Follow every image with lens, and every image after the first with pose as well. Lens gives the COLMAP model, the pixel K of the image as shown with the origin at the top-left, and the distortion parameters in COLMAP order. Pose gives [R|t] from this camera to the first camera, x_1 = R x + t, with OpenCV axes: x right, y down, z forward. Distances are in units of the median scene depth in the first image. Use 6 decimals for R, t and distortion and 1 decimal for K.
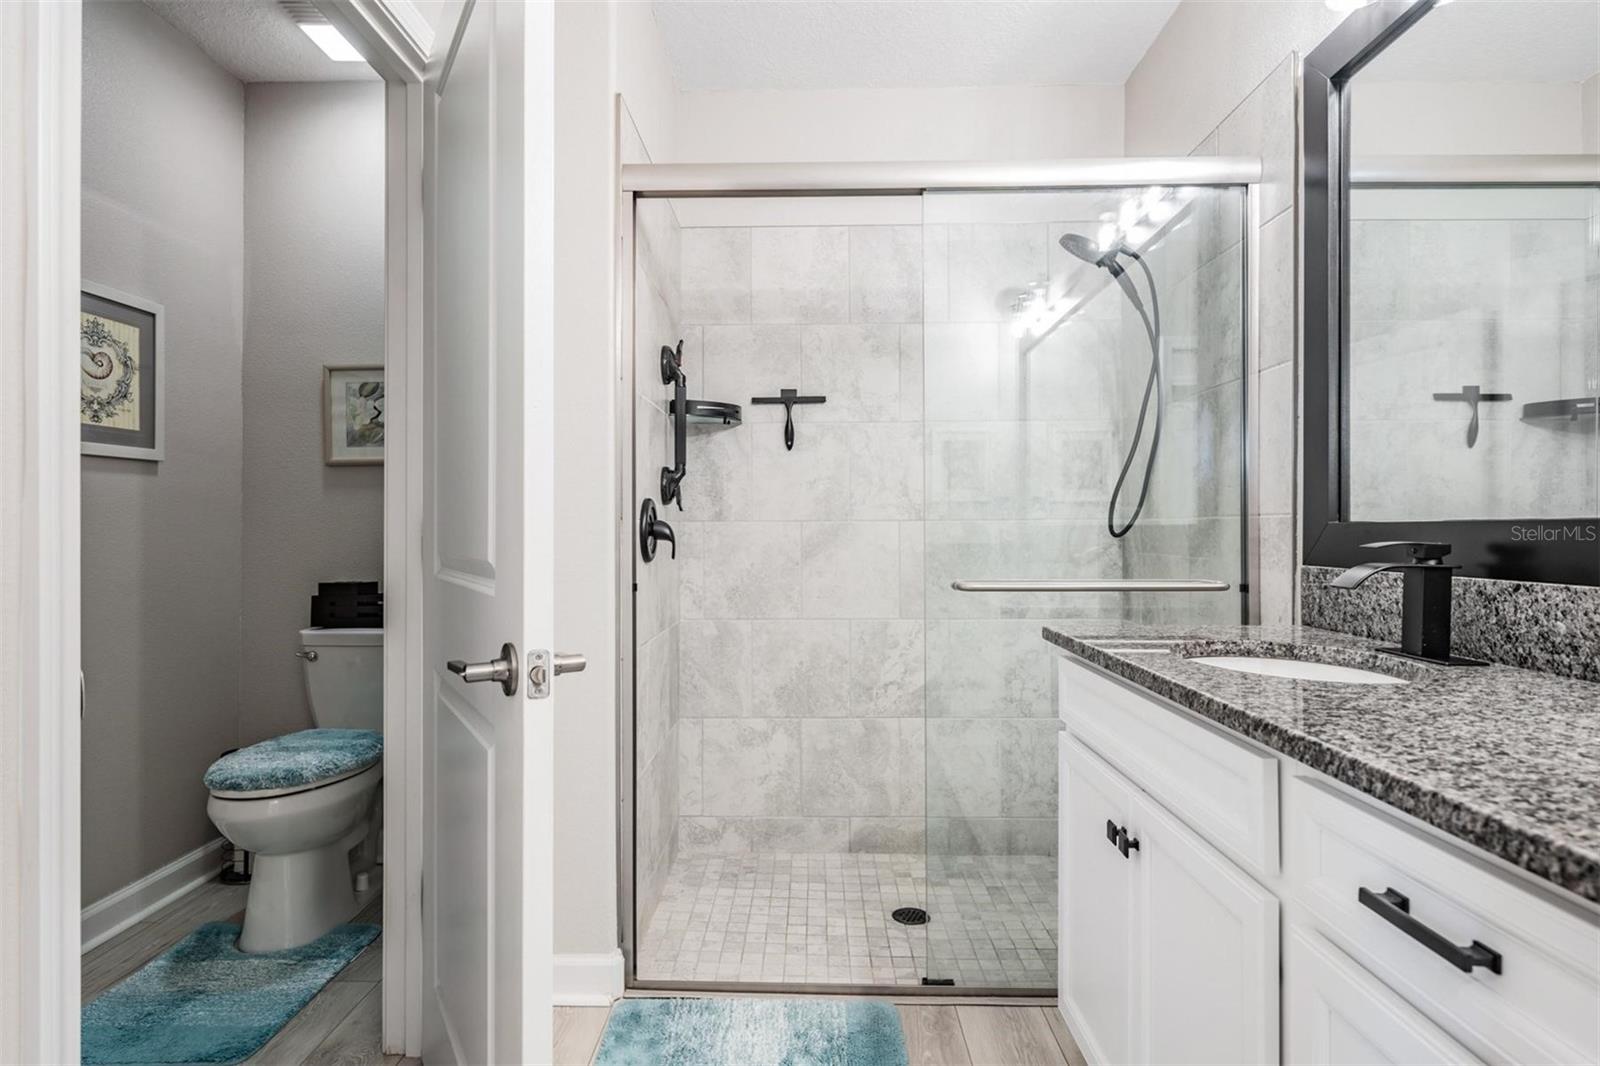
lens RADIAL K [[841.8, 0, 796.3], [0, 841.8, 522.3], [0, 0, 1]] dist [0.002702, -0.000863]
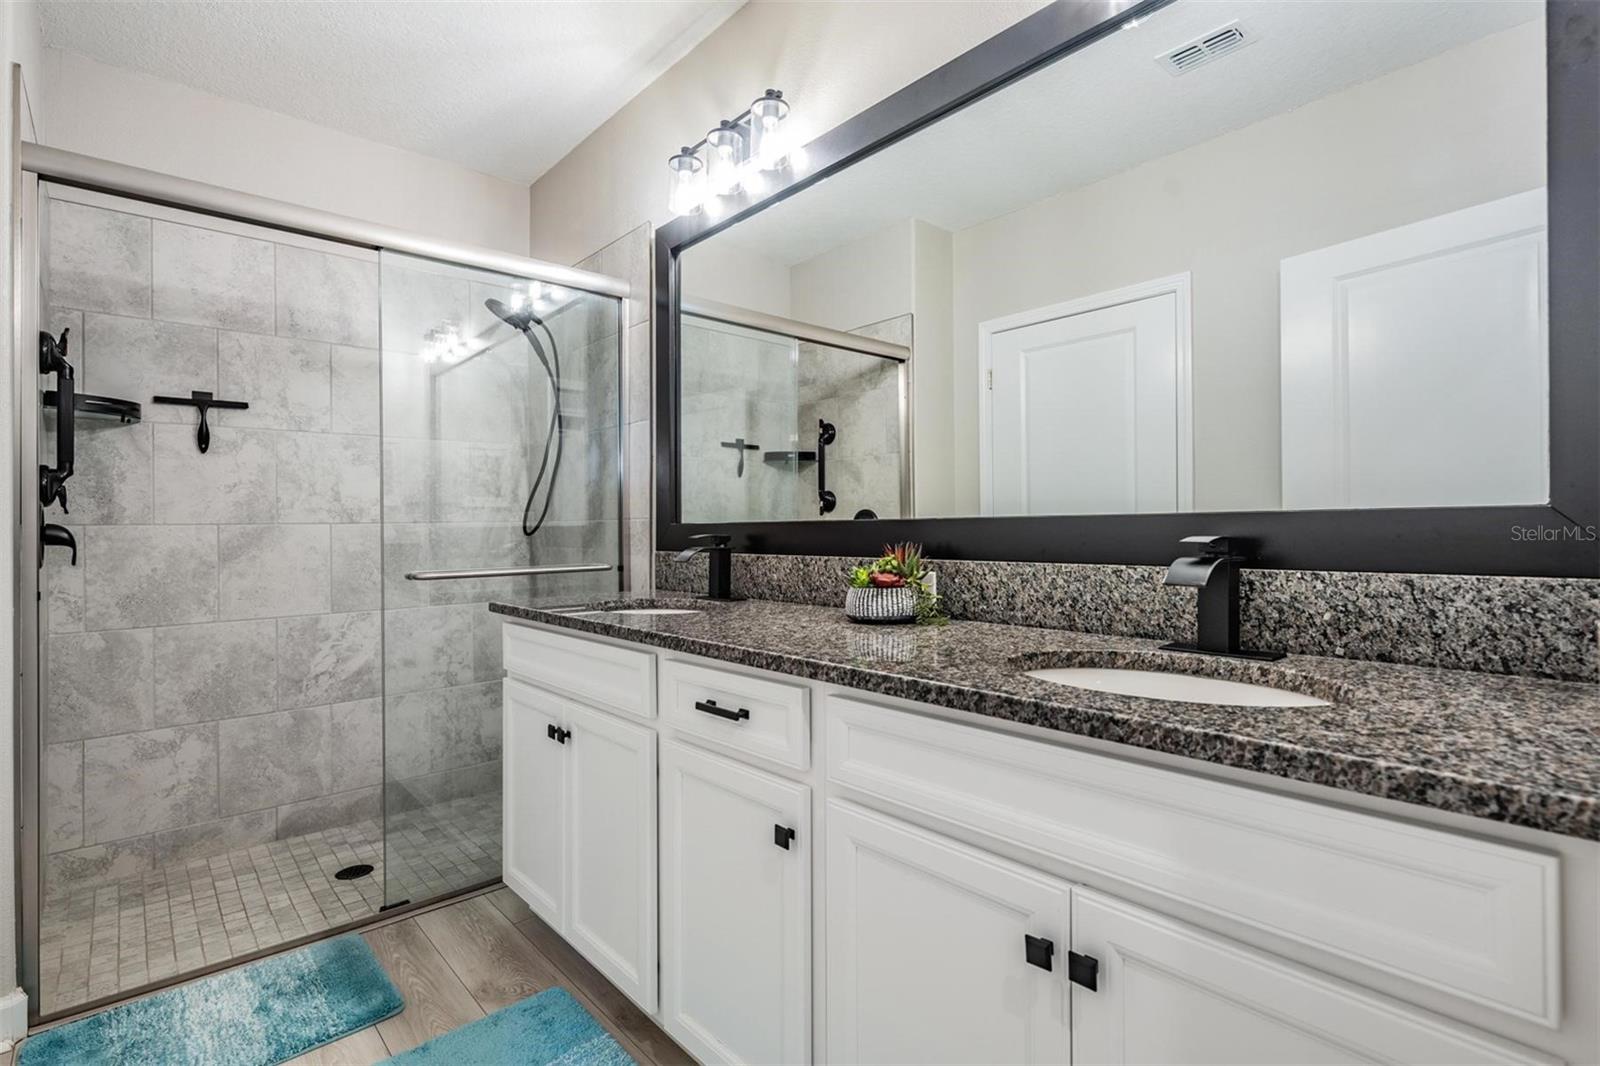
lens RADIAL K [[765.3, 0, 799.6], [0, 765.3, 519.0], [0, 0, 1]] dist [0.000858, 0.000391]
pose [[0.731064, 0.001019, 0.682308, -0.122595], [0.003834, 0.999977, -0.005601, -0.000032], [-0.682298, 0.006710, 0.731043, -0.156935]]
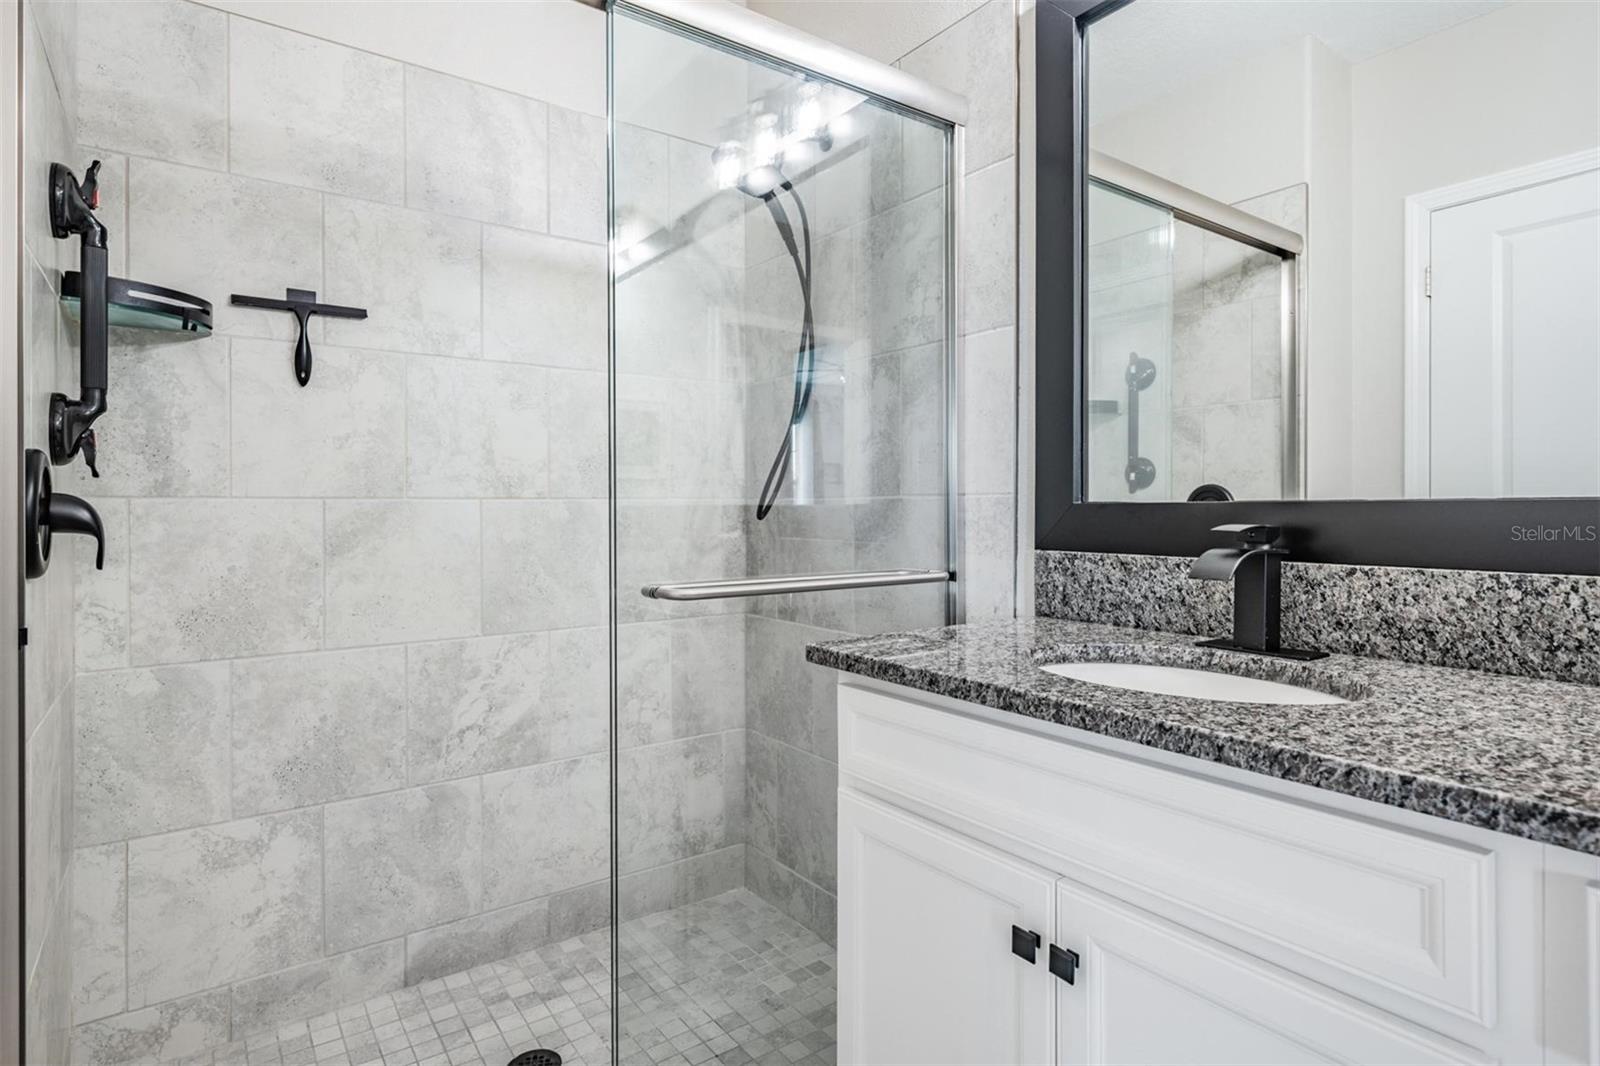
lens RADIAL K [[844.3, 0, 800.3], [0, 844.3, 506.9], [0, 0, 1]] dist [0.003475, -0.000700]
pose [[0.796680, 0.001342, 0.604400, -0.104739], [-0.004303, 0.999985, 0.003450, 0.001702], [-0.604386, -0.005349, 0.796674, 0.294103]]
